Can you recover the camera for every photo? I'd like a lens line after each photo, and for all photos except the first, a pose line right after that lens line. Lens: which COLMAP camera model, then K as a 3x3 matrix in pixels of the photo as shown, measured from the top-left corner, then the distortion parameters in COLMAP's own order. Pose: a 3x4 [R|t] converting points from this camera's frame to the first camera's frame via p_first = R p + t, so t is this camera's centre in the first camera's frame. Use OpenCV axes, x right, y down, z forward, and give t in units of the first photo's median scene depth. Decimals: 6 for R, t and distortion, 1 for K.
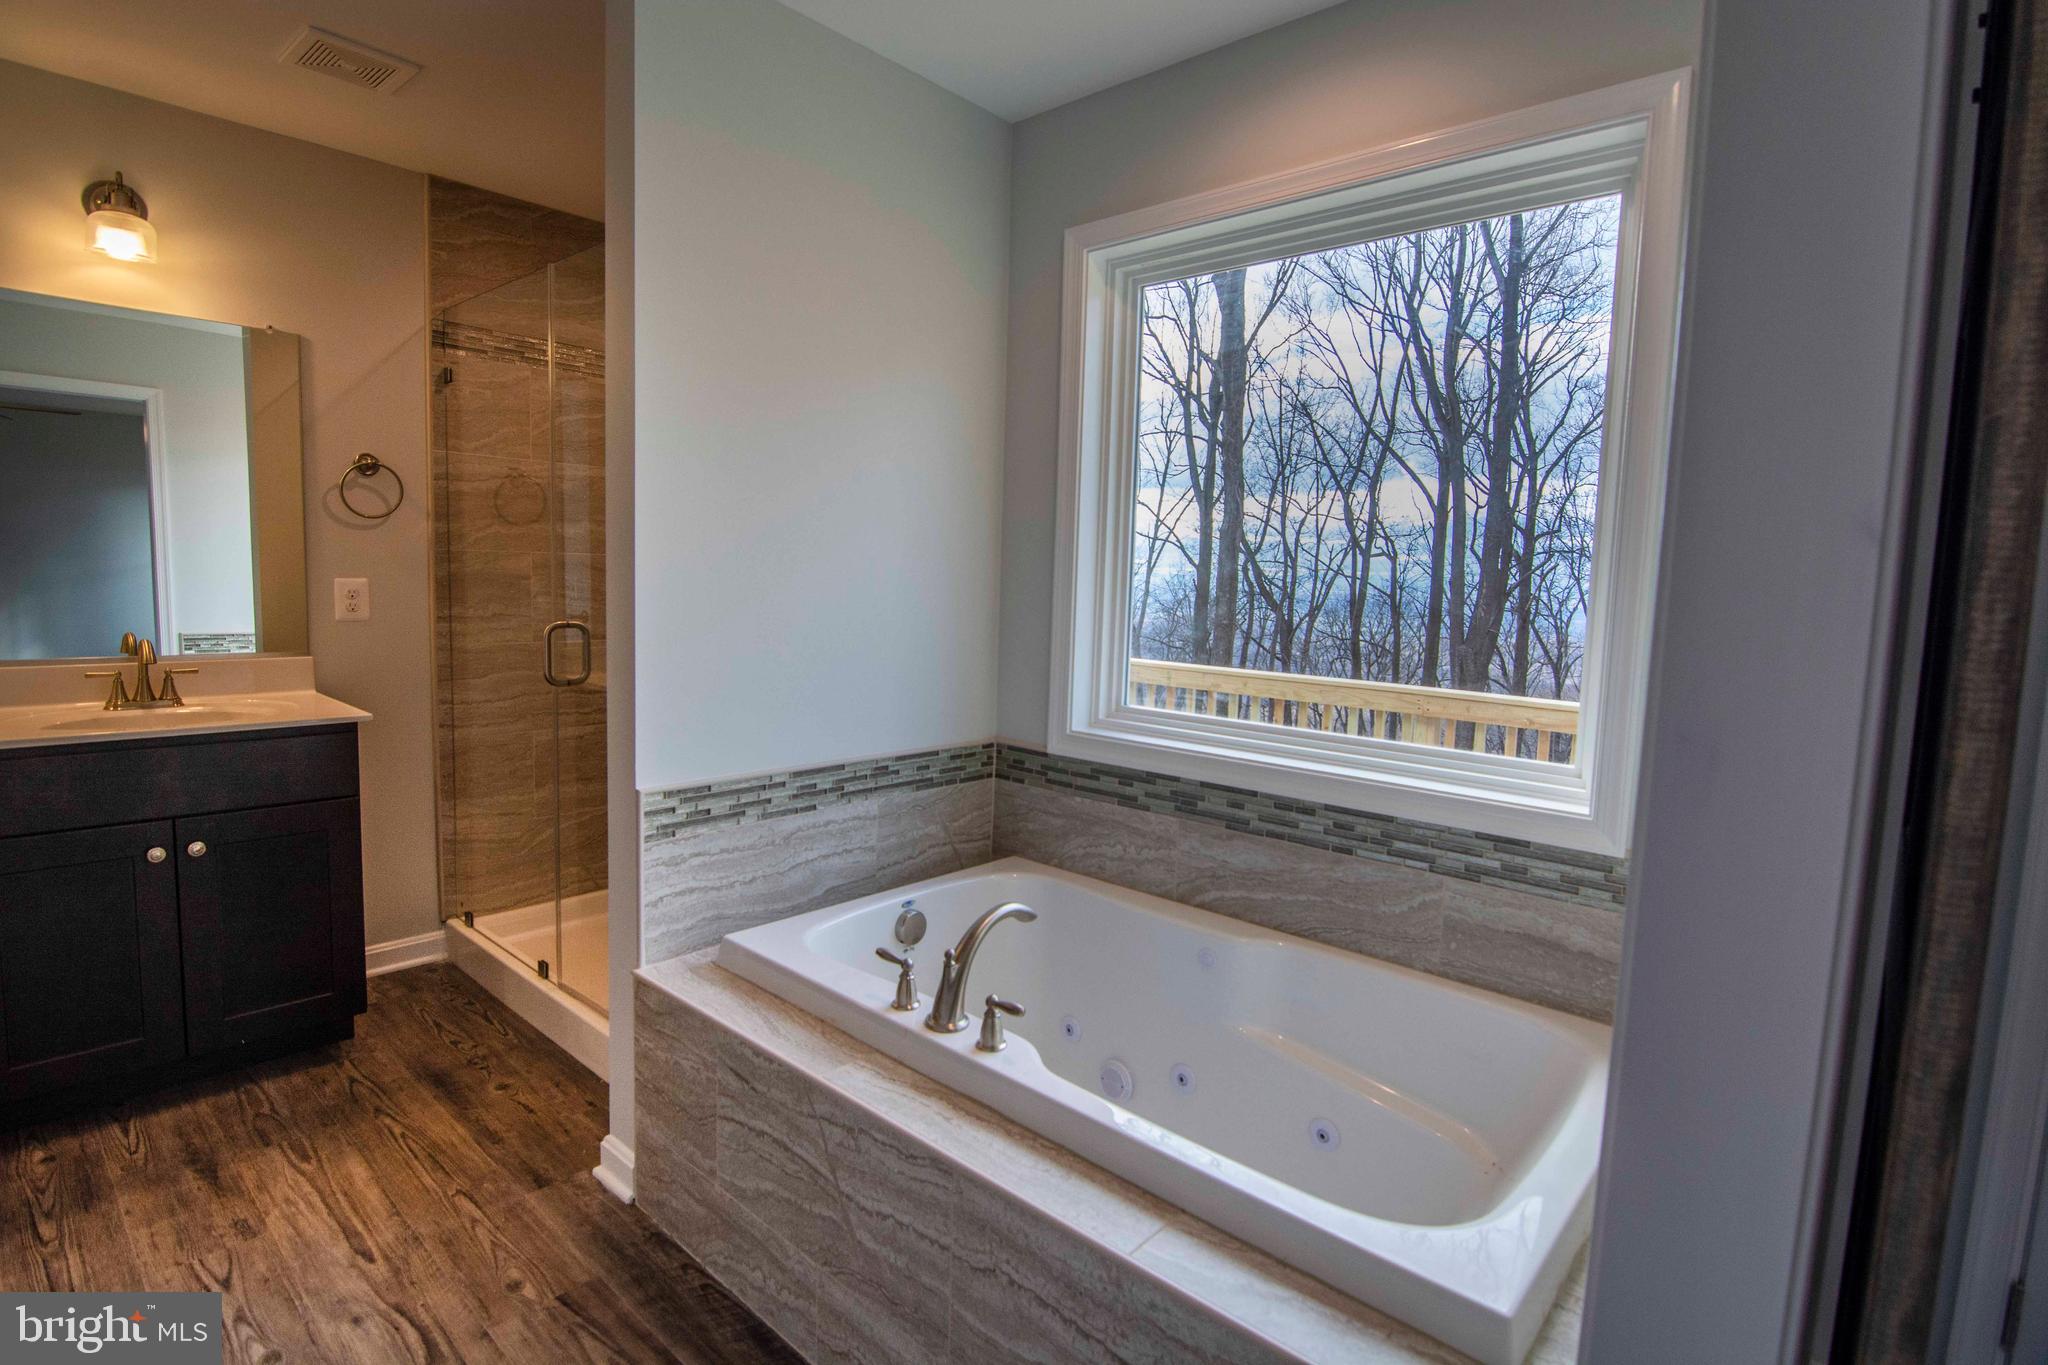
lens RADIAL K [[996.4, 0, 1014.0], [0, 996.4, 676.2], [0, 0, 1]] dist [-0.012128, -0.006142]
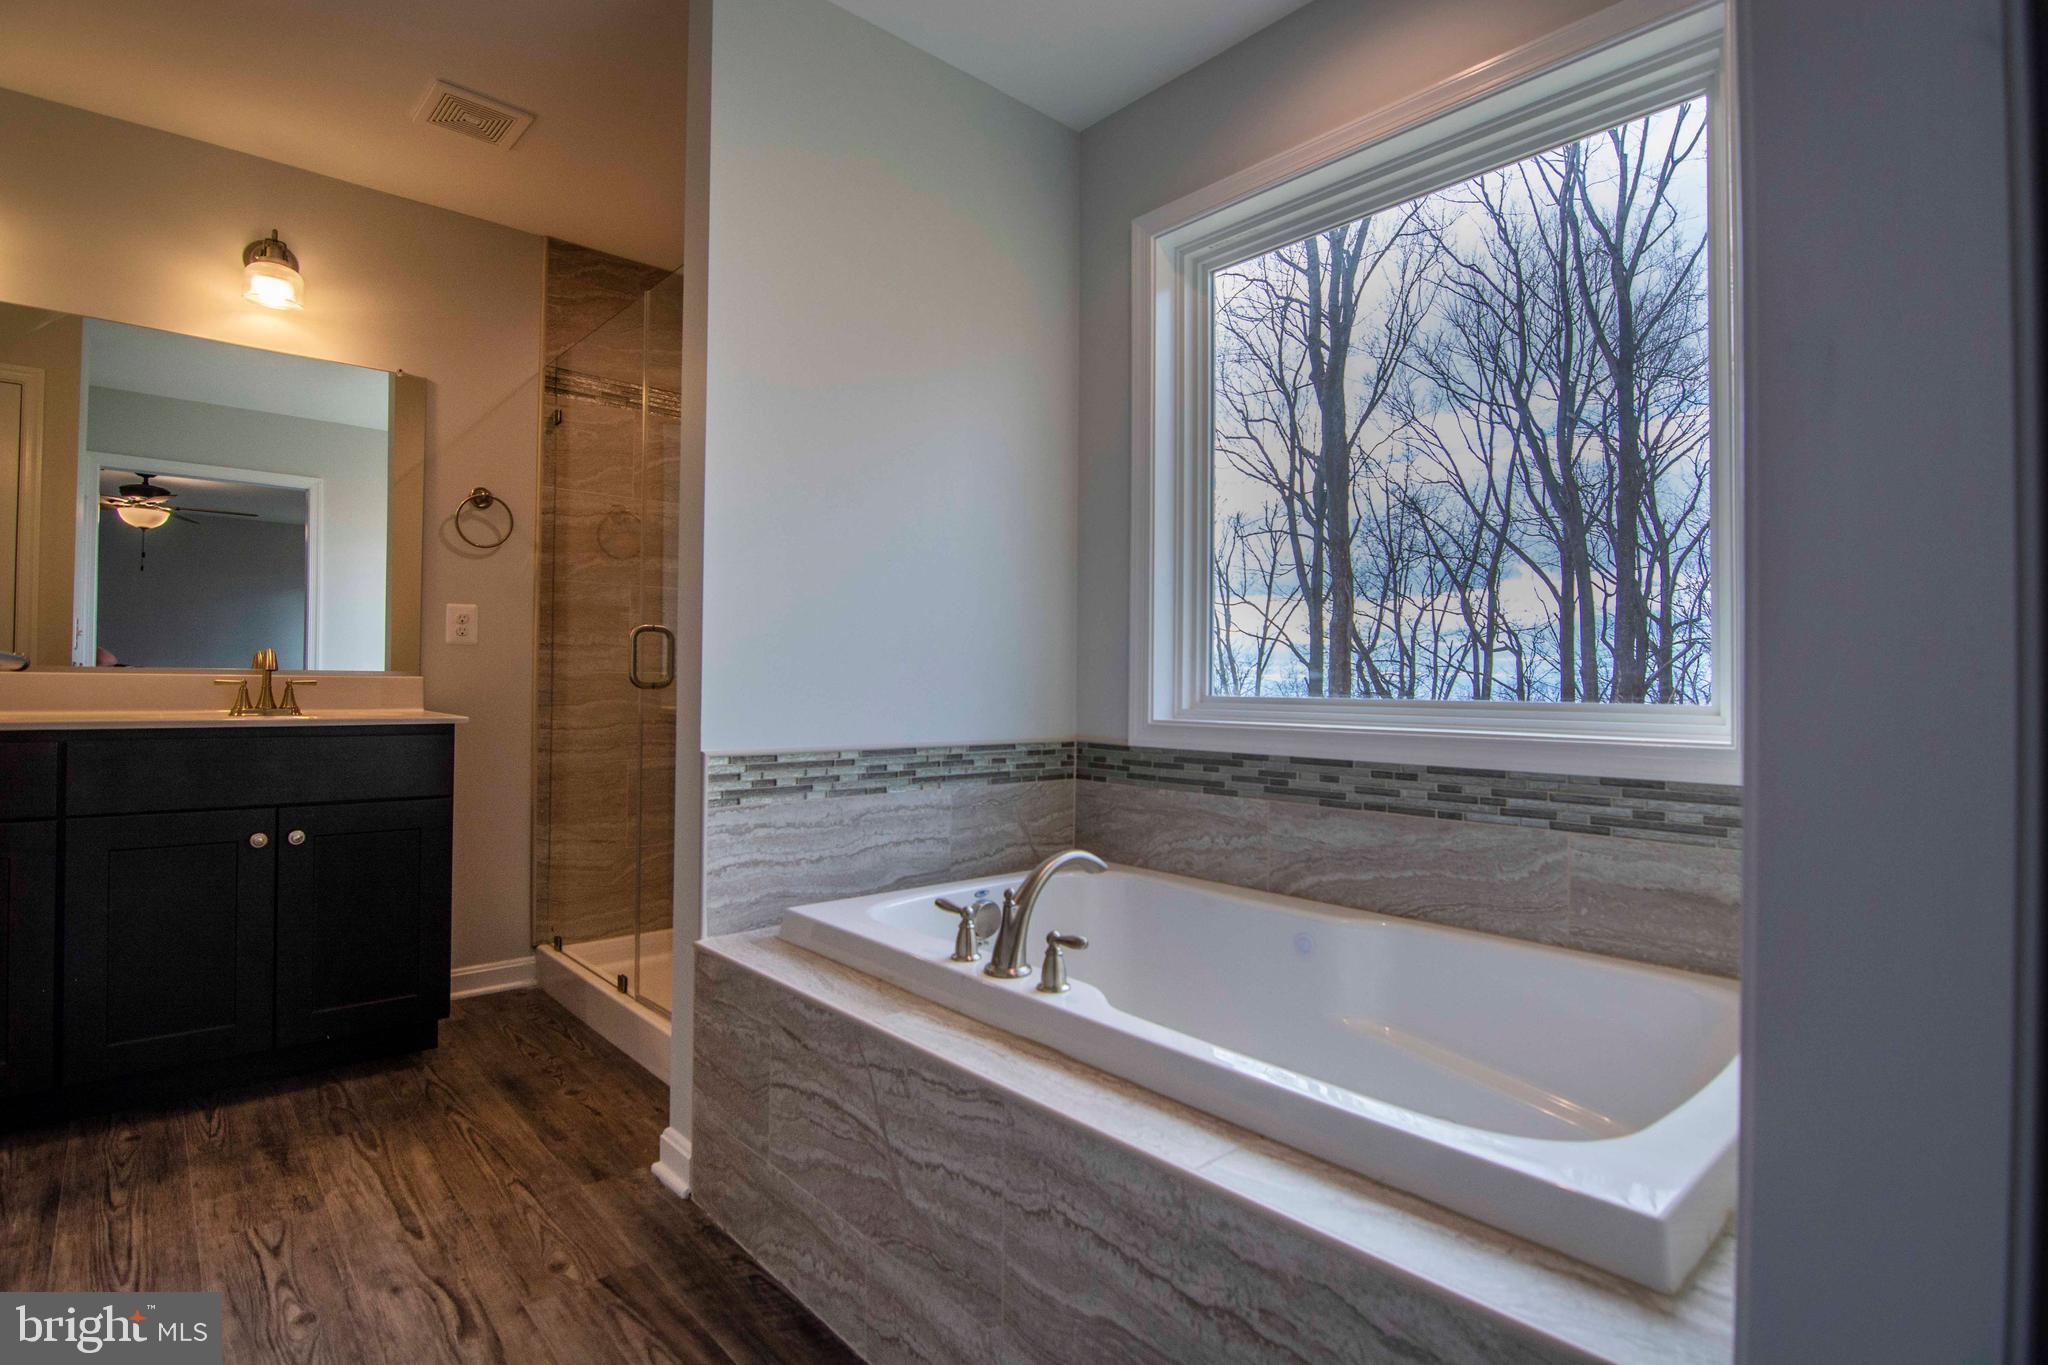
lens RADIAL K [[996.4, 0, 1014.0], [0, 996.4, 676.2], [0, 0, 1]] dist [-0.012128, -0.006142]
pose [[0.993795, -0.023512, -0.108715, 0.035182], [0.011123, 0.993512, -0.113185, 0.140993], [0.110671, 0.111274, 0.987608, 0.044636]]
